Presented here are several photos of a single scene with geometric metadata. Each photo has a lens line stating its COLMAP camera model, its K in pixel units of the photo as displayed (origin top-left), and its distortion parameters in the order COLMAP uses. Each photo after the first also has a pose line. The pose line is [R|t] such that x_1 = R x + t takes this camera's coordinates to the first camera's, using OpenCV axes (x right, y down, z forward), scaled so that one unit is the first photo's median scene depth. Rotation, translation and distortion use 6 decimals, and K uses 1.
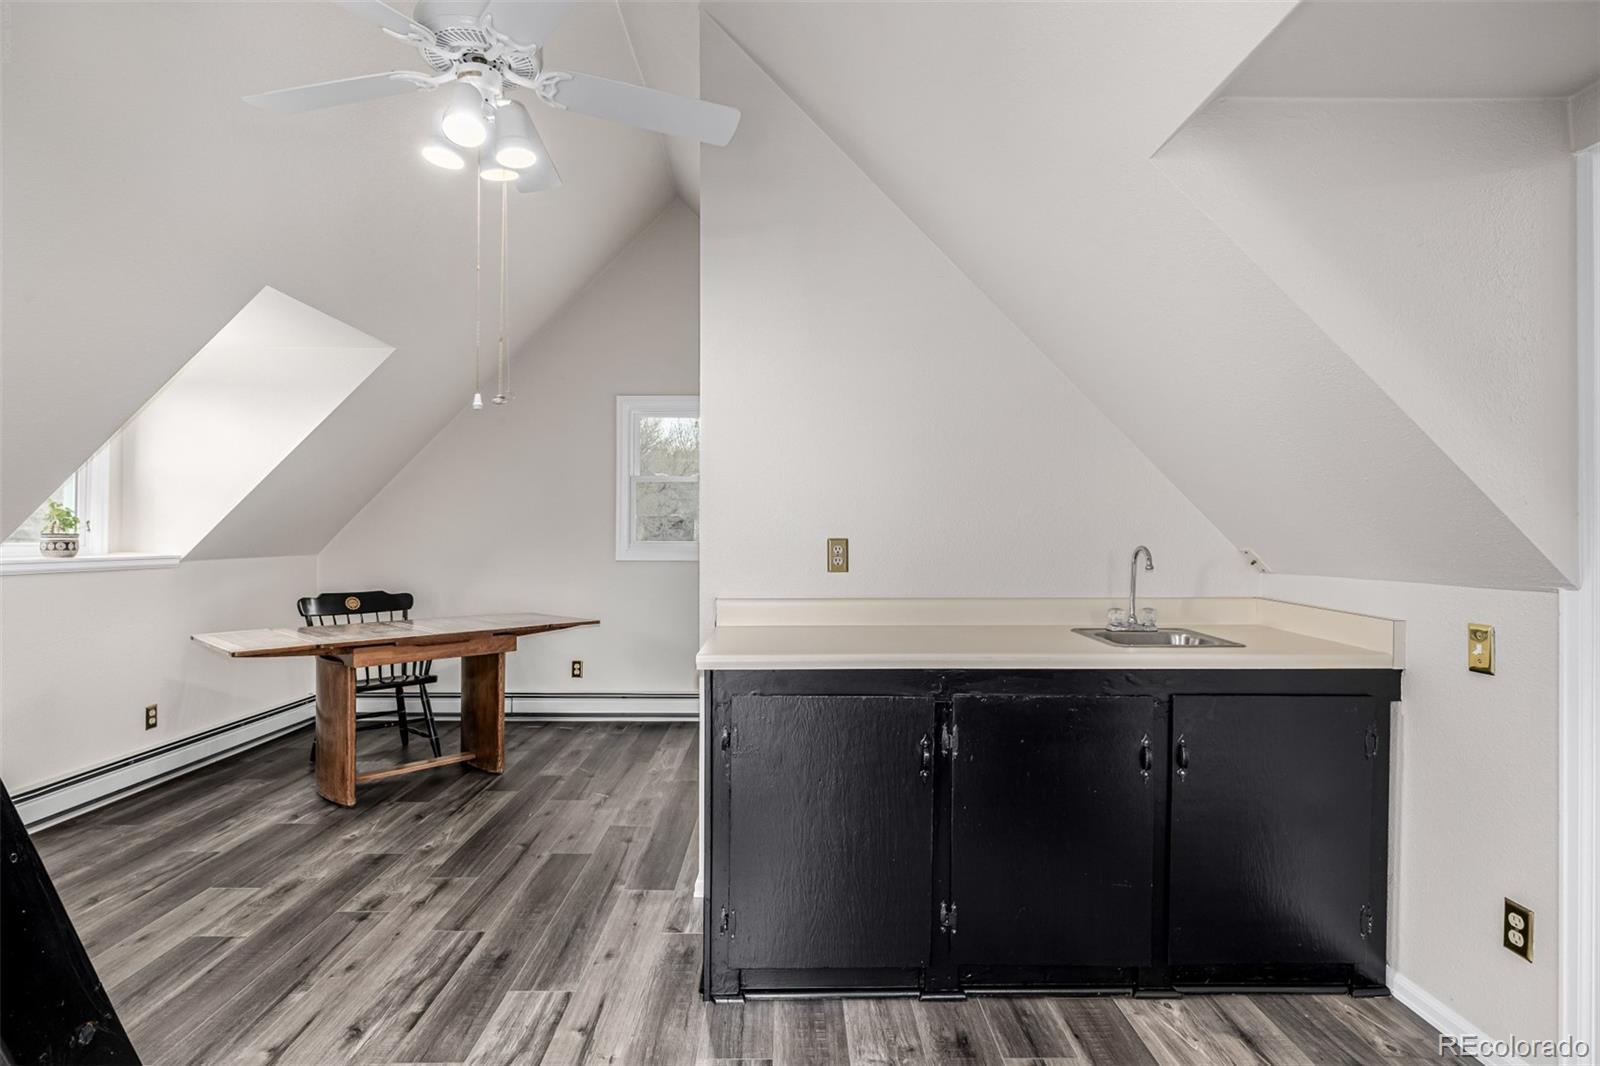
lens RADIAL K [[813.5, 0, 800.0], [0, 813.5, 533.0], [0, 0, 1]] dist [0.001303, 0.000292]
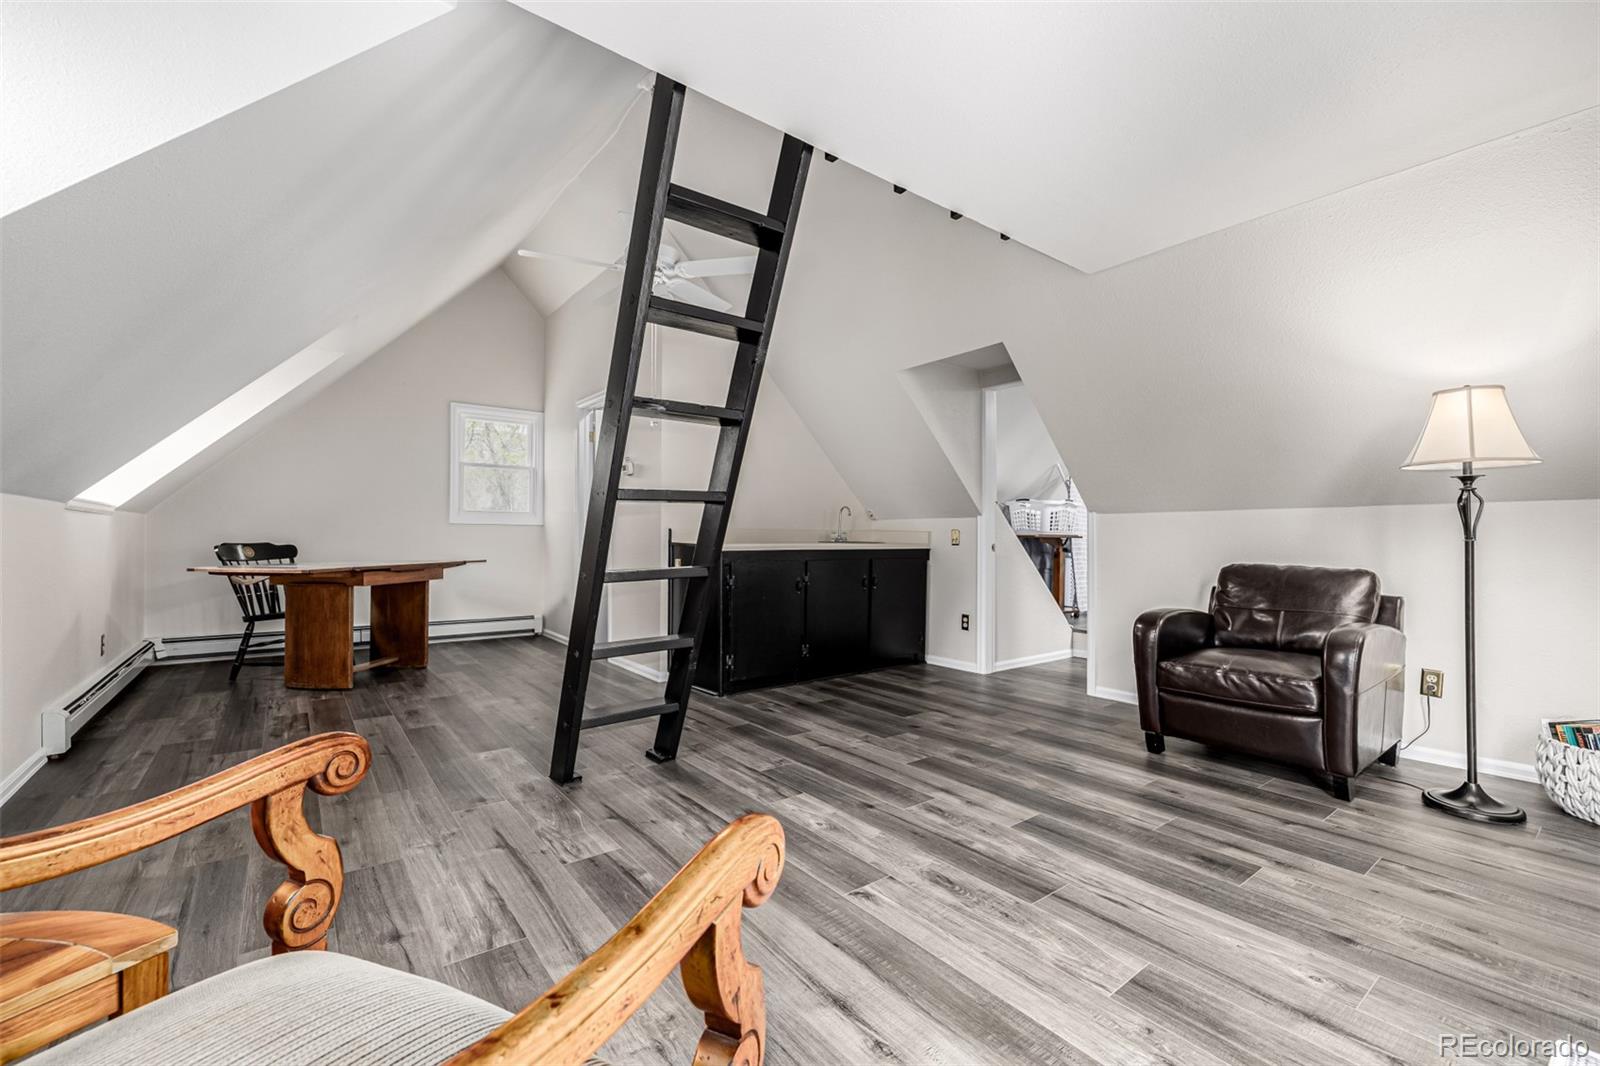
lens RADIAL K [[660.5, 0, 800.0], [0, 660.5, 533.0], [0, 0, 1]] dist [0.000432, 0.000103]
pose [[0.792261, 0.005095, 0.610161, -0.549494], [-0.004217, 0.999987, -0.002874, 0.063416], [-0.610168, -0.000296, 0.792272, -0.299611]]
